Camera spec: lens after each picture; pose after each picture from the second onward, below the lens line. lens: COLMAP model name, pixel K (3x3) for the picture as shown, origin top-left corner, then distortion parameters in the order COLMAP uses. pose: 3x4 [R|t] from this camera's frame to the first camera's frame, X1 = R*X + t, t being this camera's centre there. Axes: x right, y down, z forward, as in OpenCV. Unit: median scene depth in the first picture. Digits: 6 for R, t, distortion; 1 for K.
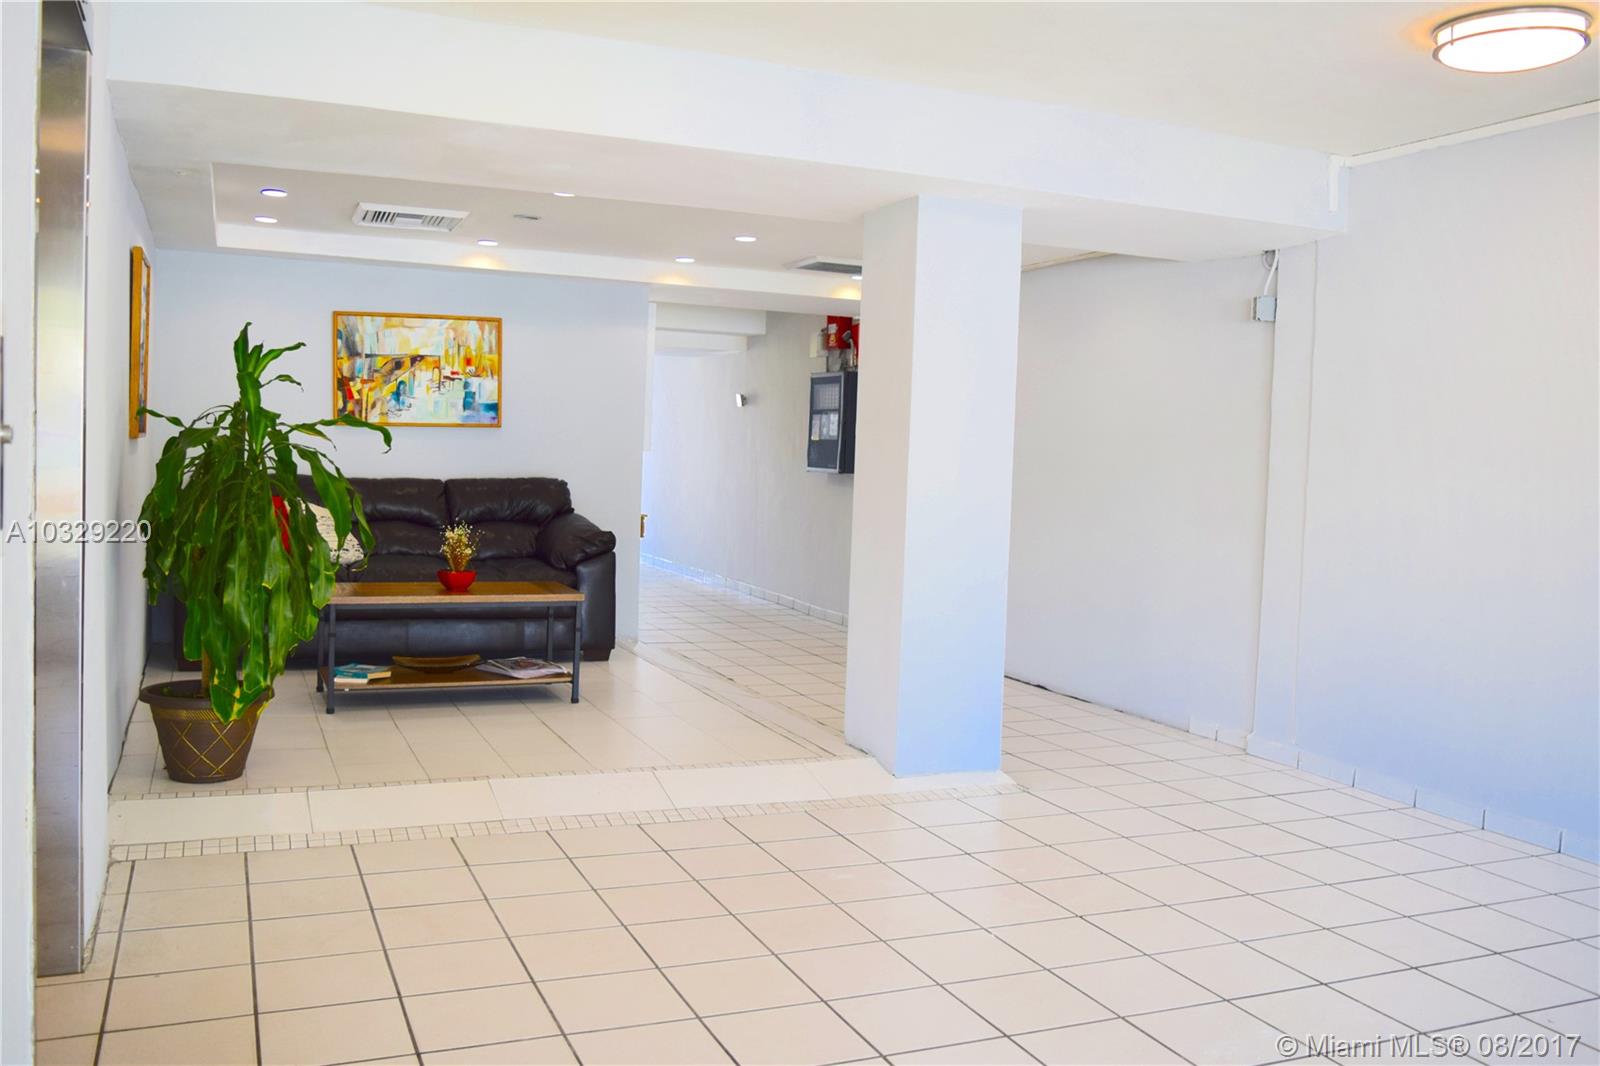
lens RADIAL K [[1366.9, 0, 799.7], [0, 1366.9, 523.8], [0, 0, 1]] dist [-0.006023, -0.001903]
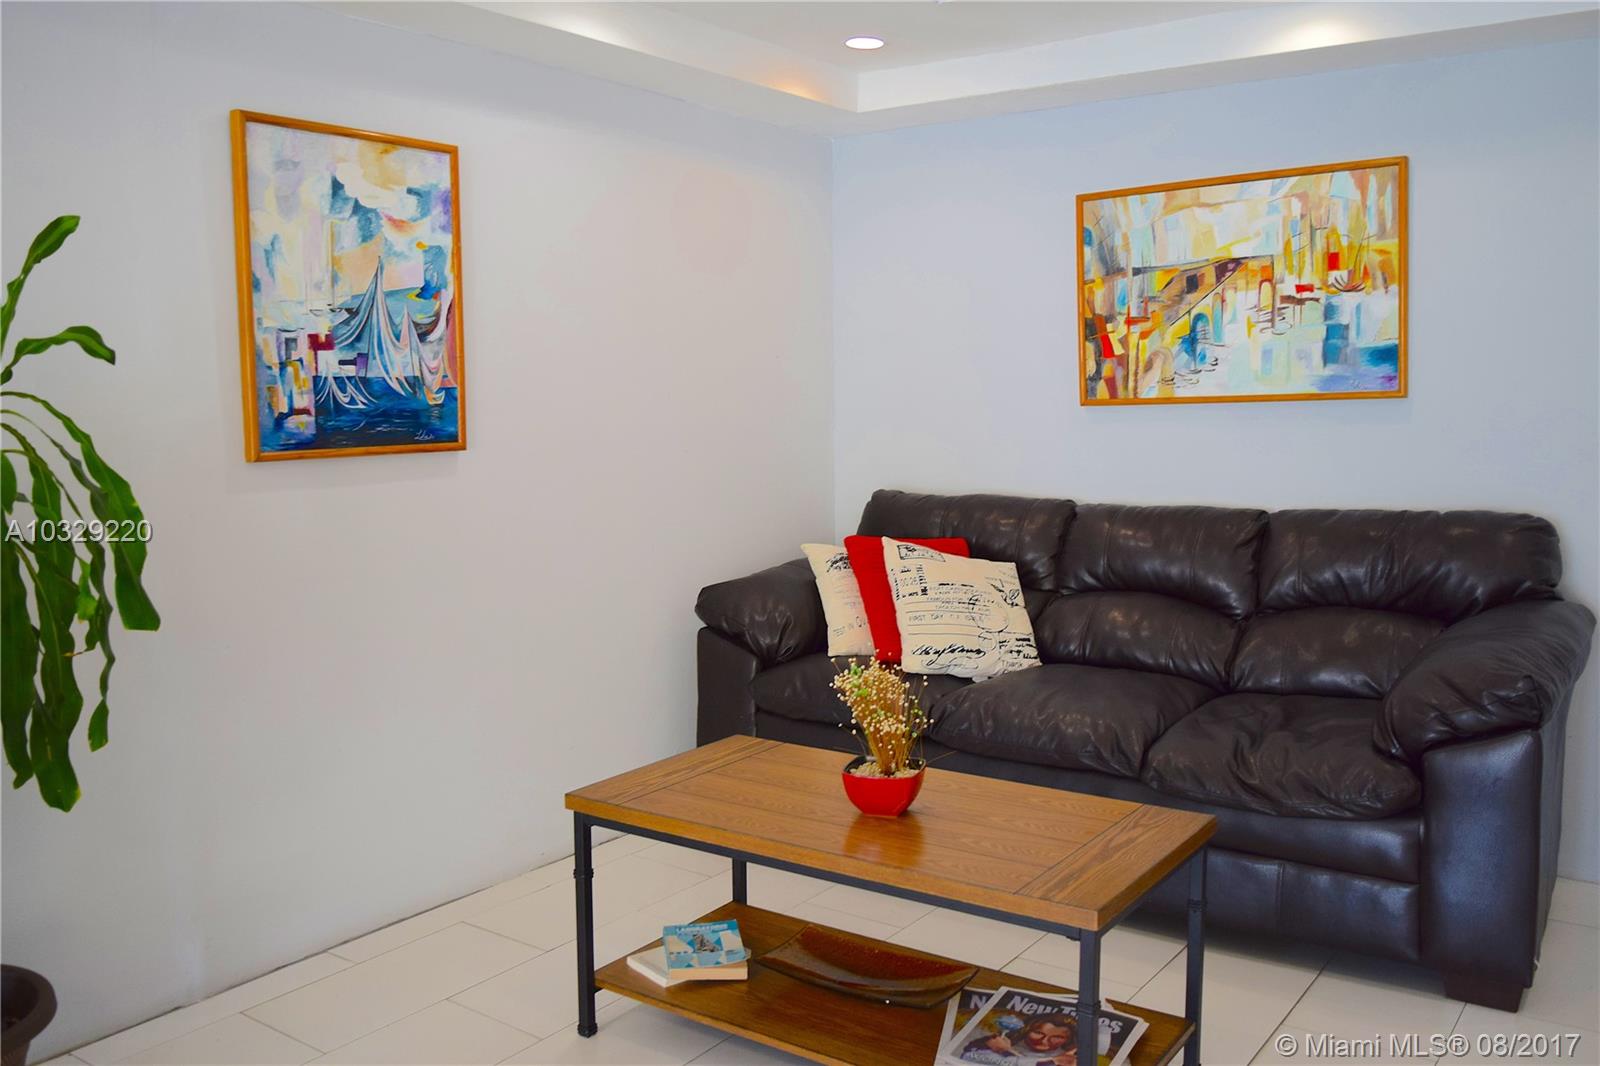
lens RADIAL K [[1366.9, 0, 799.7], [0, 1366.9, 523.8], [0, 0, 1]] dist [-0.006023, -0.001903]
pose [[0.521092, 0.048122, -0.852143, 0.068364], [-0.019314, 0.998818, 0.044594, -0.046182], [0.853282, -0.006780, 0.521406, 0.605198]]
